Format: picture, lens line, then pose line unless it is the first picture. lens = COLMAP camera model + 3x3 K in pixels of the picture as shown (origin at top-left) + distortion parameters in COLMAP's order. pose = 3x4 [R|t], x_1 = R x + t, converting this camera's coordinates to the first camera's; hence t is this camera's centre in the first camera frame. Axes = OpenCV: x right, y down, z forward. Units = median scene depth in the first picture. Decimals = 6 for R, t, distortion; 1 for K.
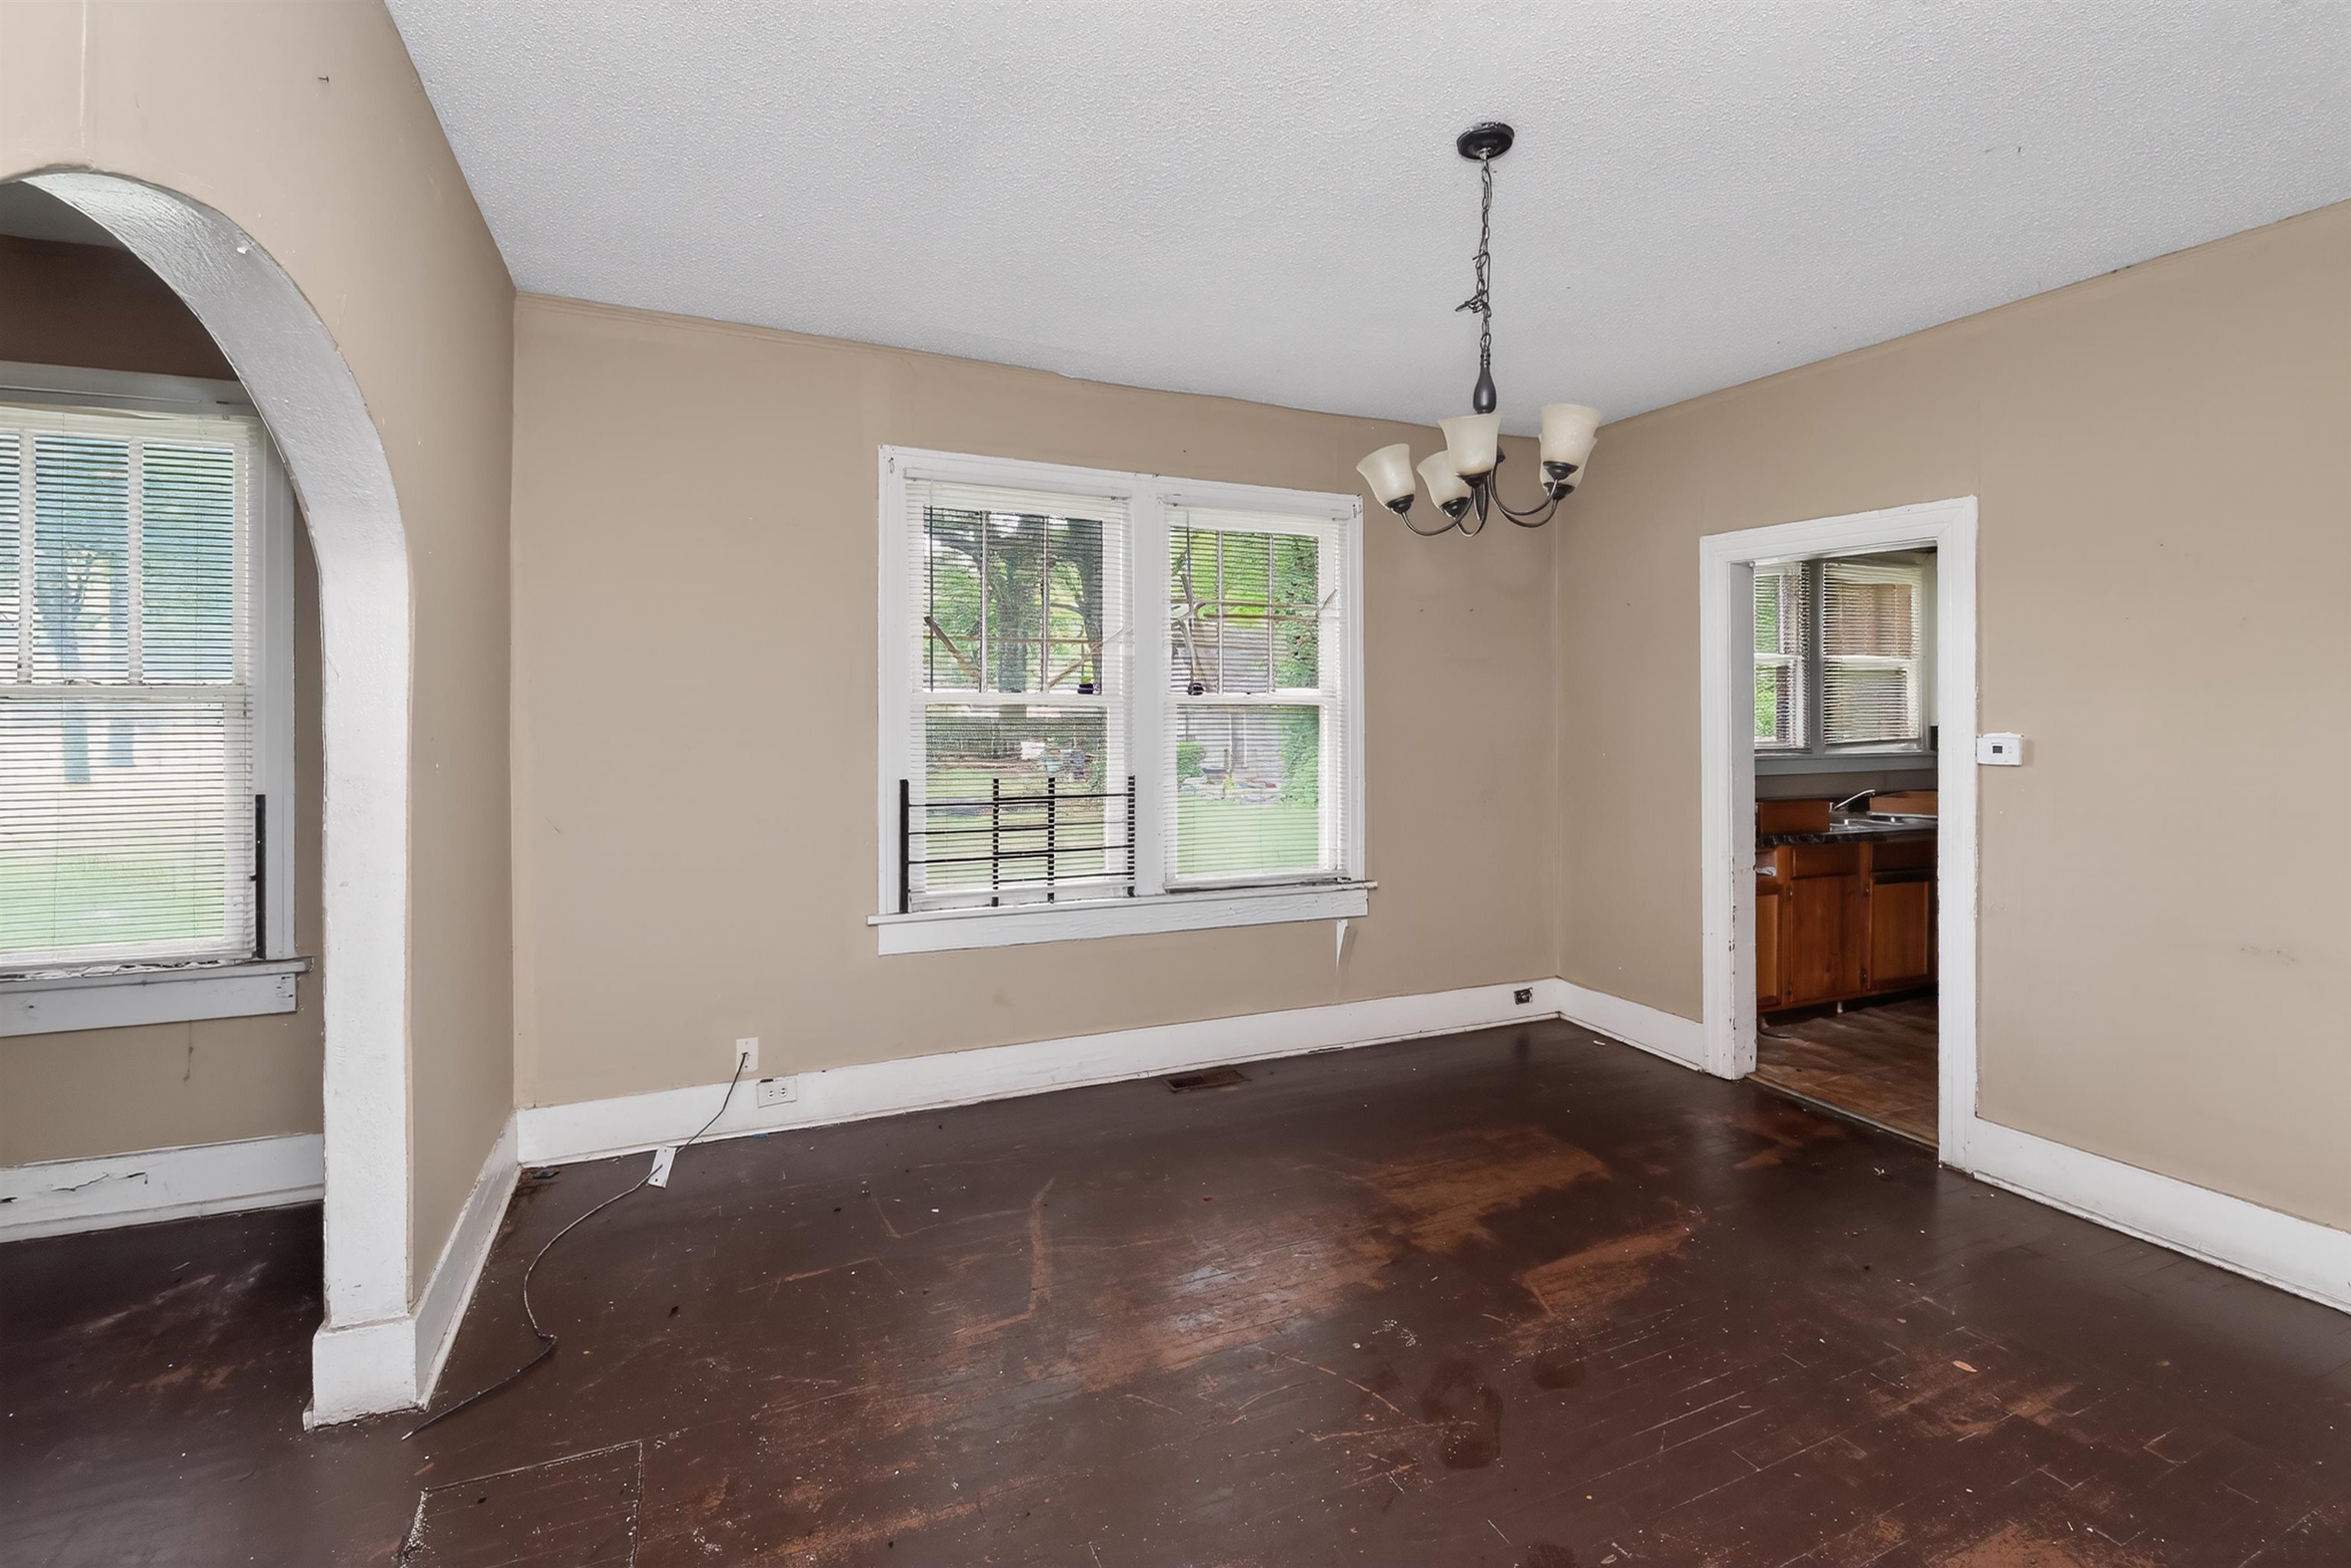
lens RADIAL K [[1097.2, 0, 1173.5], [0, 1097.2, 715.6], [0, 0, 1]] dist [-0.002194, -0.011004]
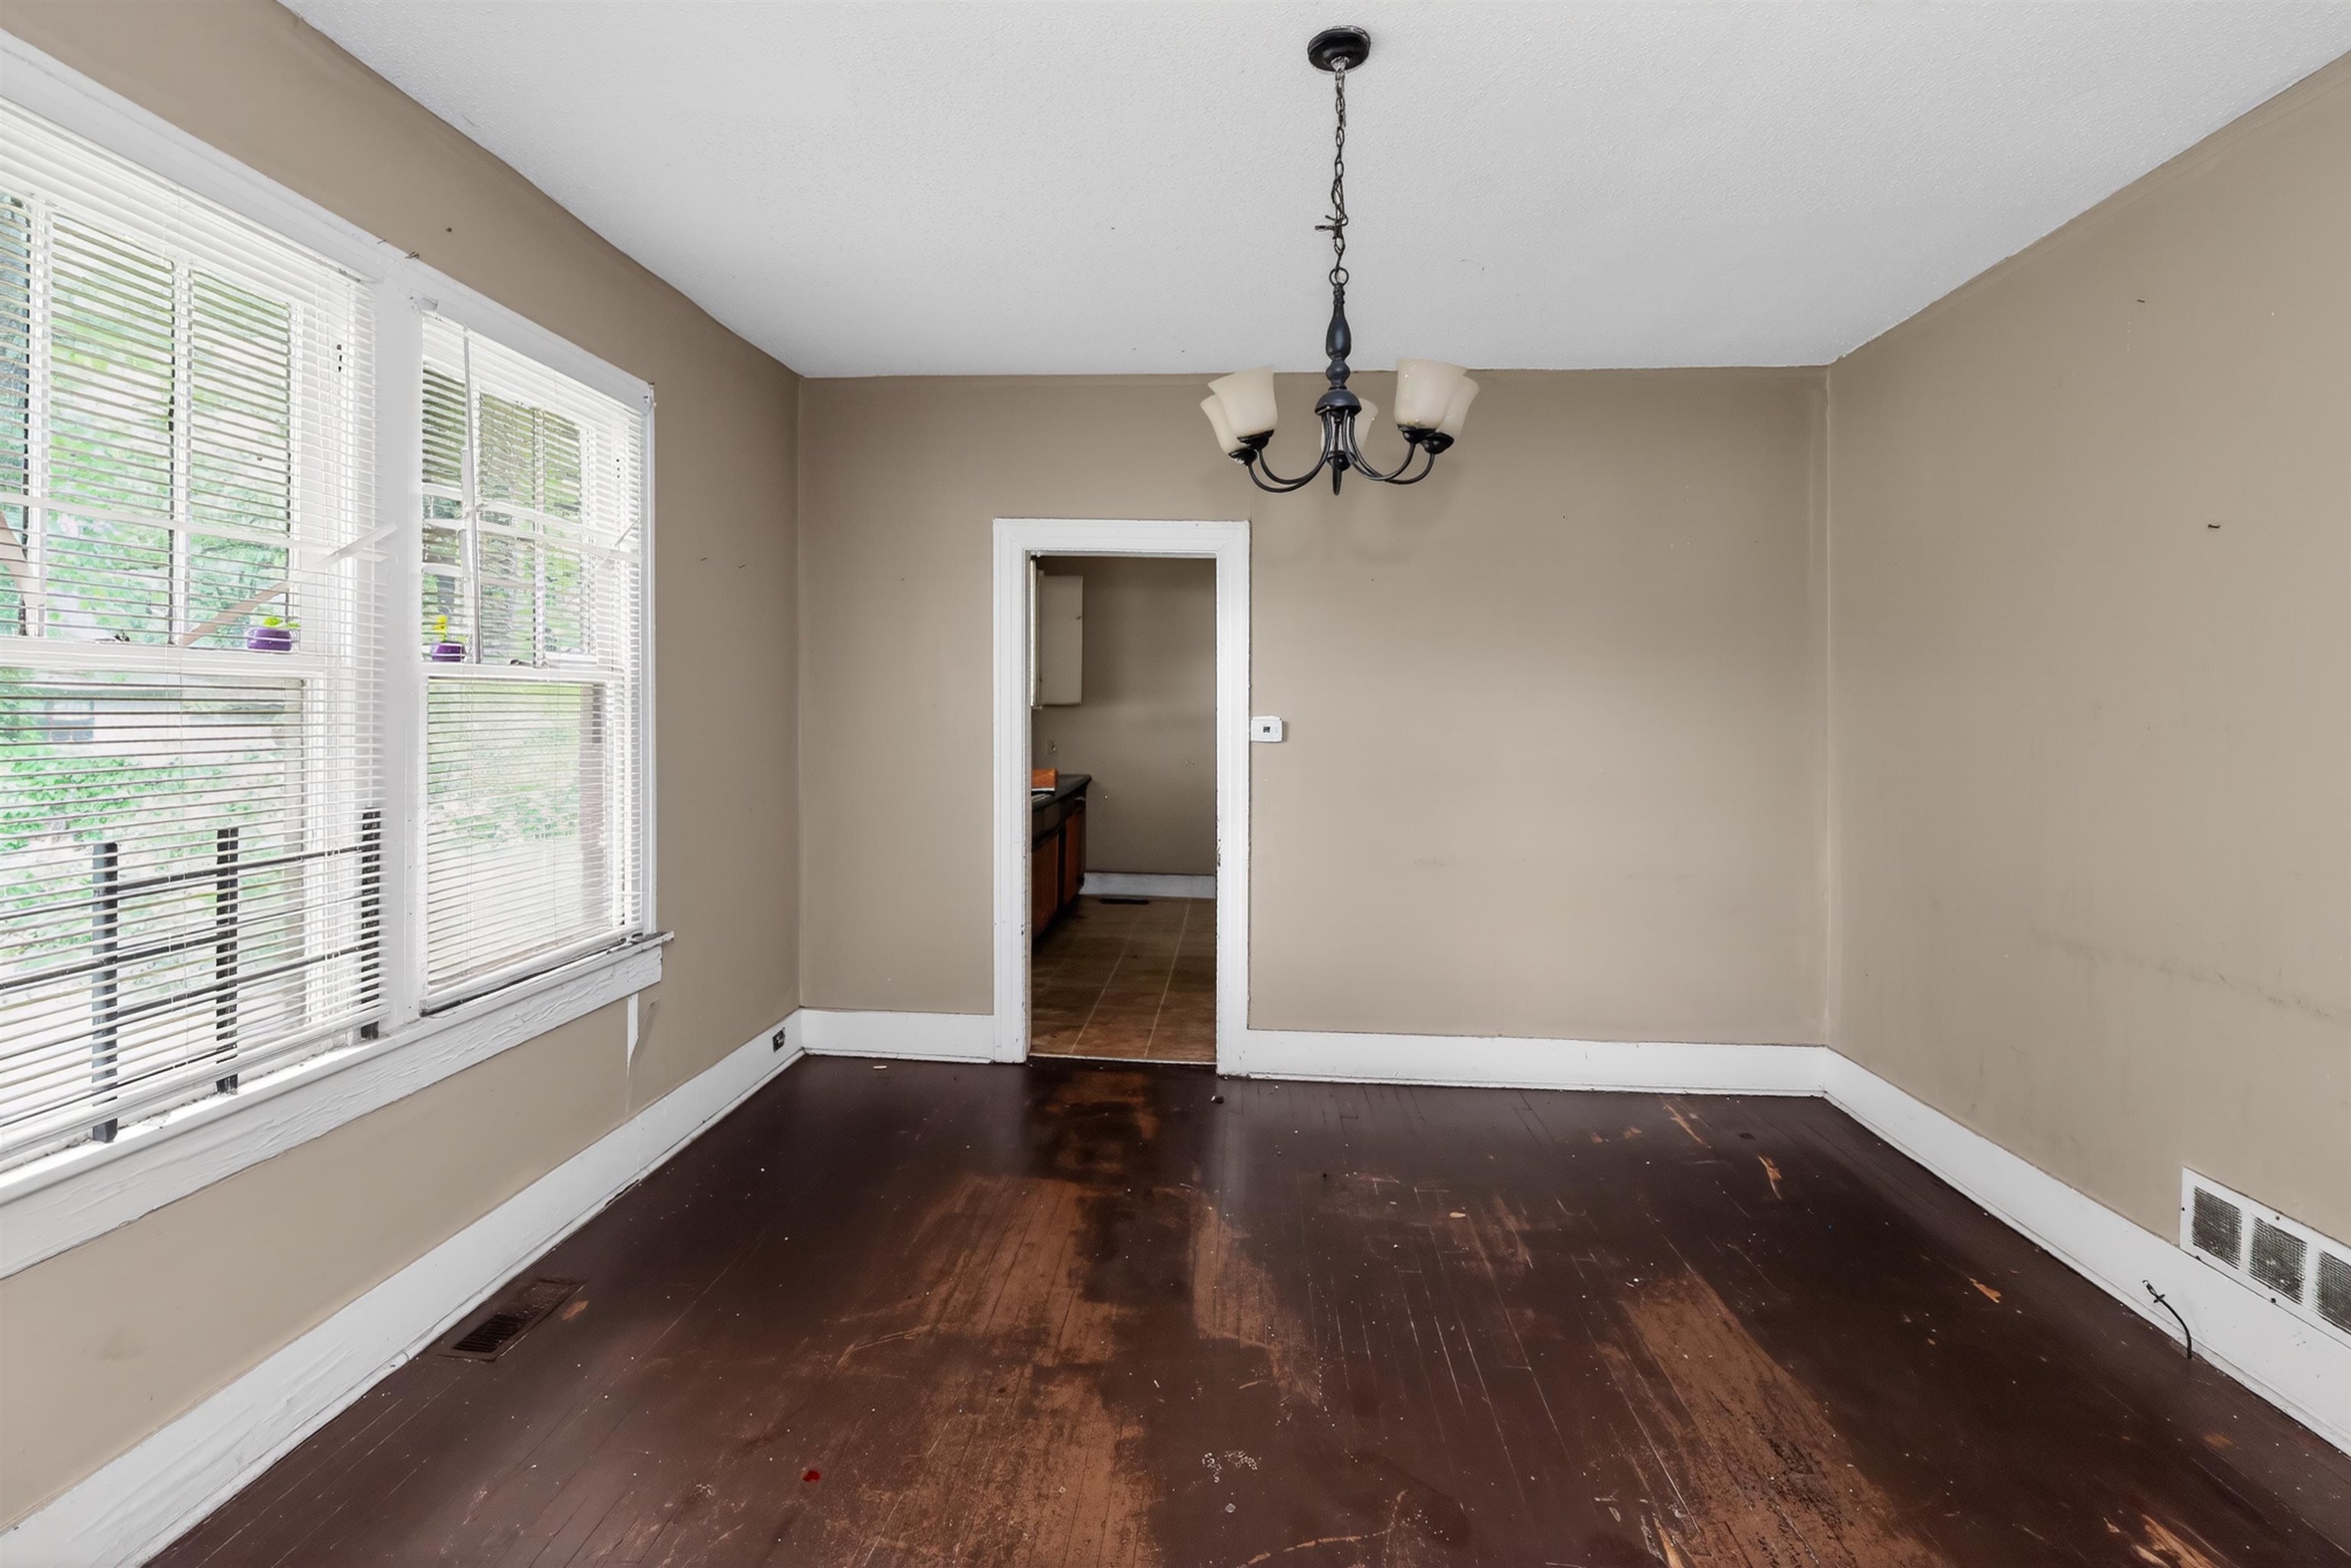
lens RADIAL K [[1097.2, 0, 1173.5], [0, 1097.2, 715.6], [0, 0, 1]] dist [-0.002194, -0.011004]
pose [[0.462705, -0.006951, 0.886485, -0.382875], [-0.000297, 0.999968, 0.007996, 0.004913], [-0.886512, -0.003964, 0.462688, 0.488291]]
